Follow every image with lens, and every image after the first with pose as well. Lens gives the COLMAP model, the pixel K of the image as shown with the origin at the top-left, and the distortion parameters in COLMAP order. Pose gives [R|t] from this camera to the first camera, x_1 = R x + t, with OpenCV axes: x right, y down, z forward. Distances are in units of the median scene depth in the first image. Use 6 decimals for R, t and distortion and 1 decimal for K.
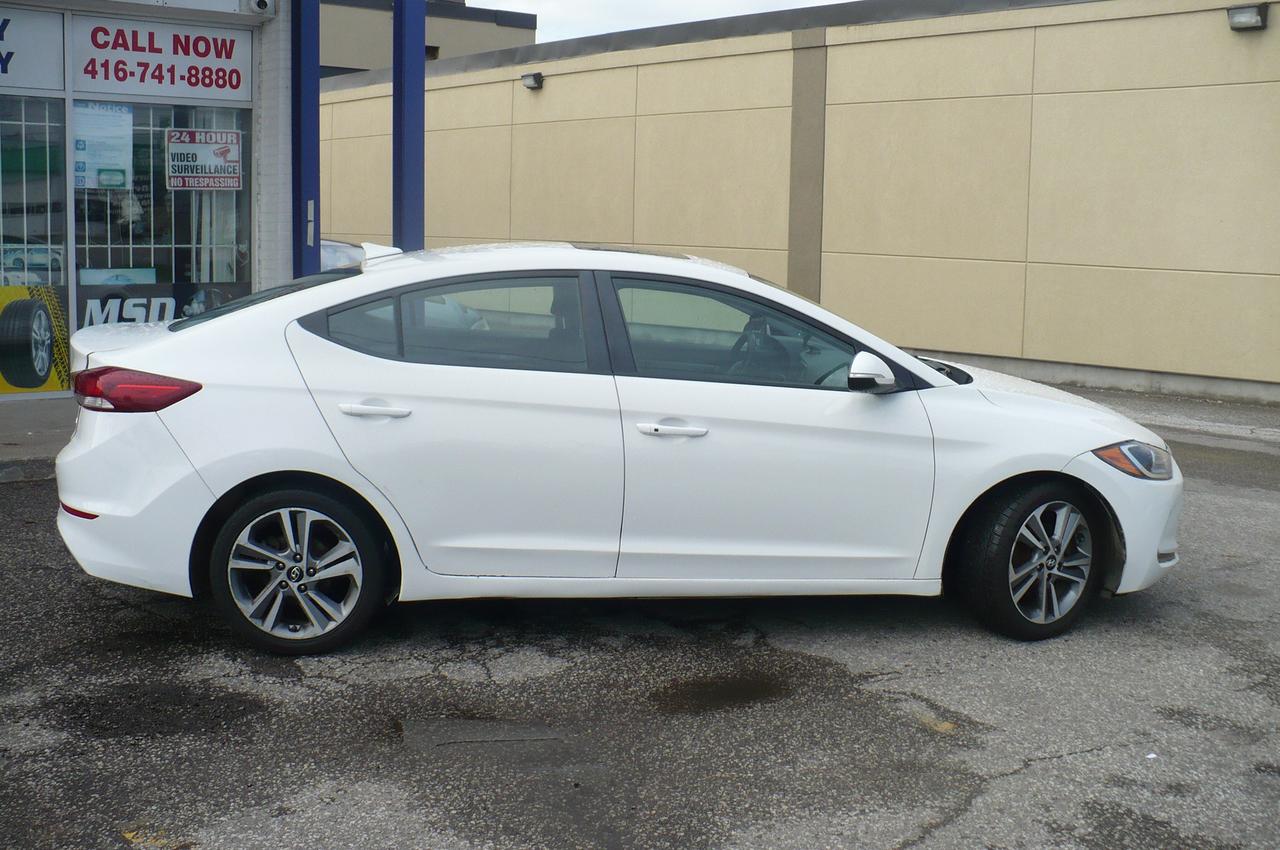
lens RADIAL K [[1410.4, 0, 635.6], [0, 1410.4, 396.9], [0, 0, 1]] dist [-0.270083, 0.393820]
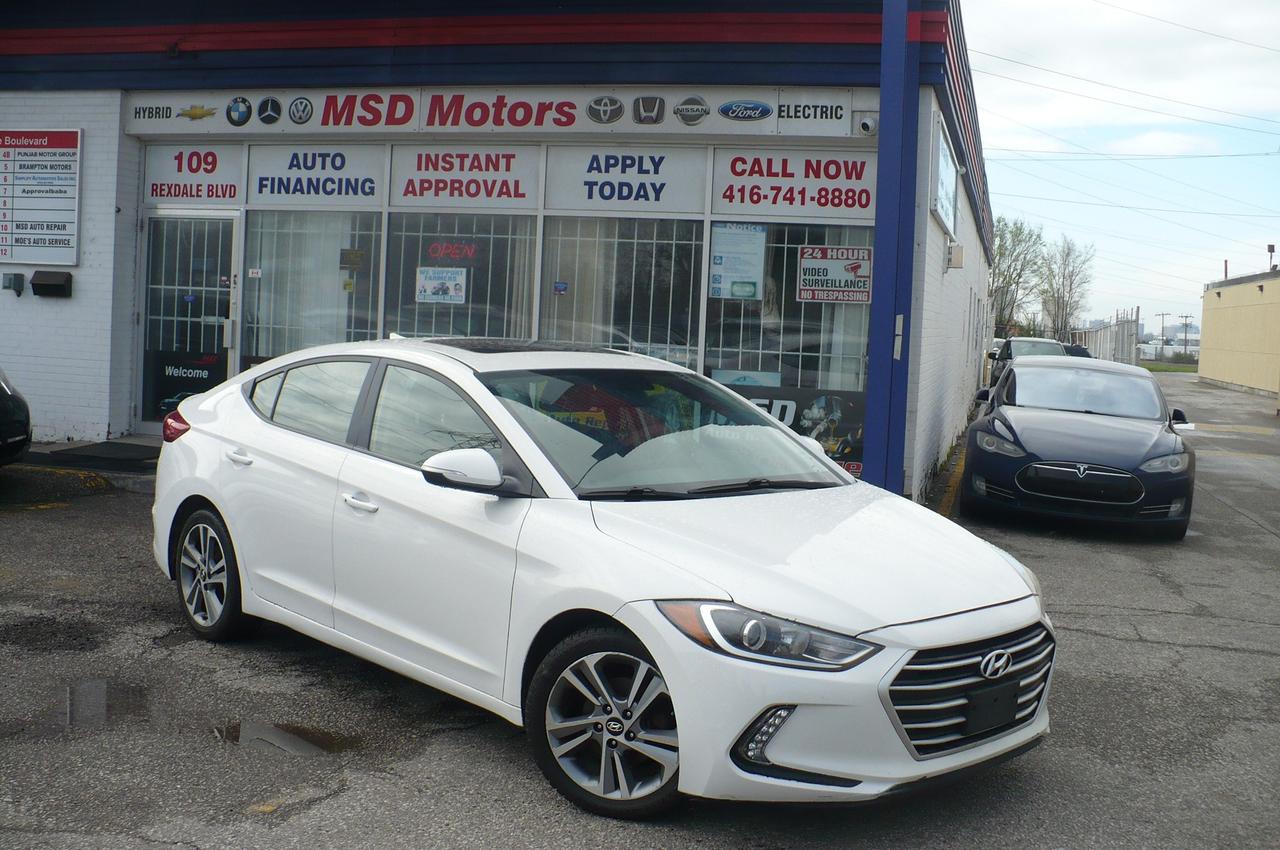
lens RADIAL K [[1410.4, 0, 635.6], [0, 1410.4, 396.9], [0, 0, 1]] dist [-0.270083, 0.393820]
pose [[0.587779, 0.053255, -0.807267, 0.502758], [-0.131763, 0.990810, -0.030575, -0.026206], [0.798220, 0.124340, 0.589394, 0.258379]]
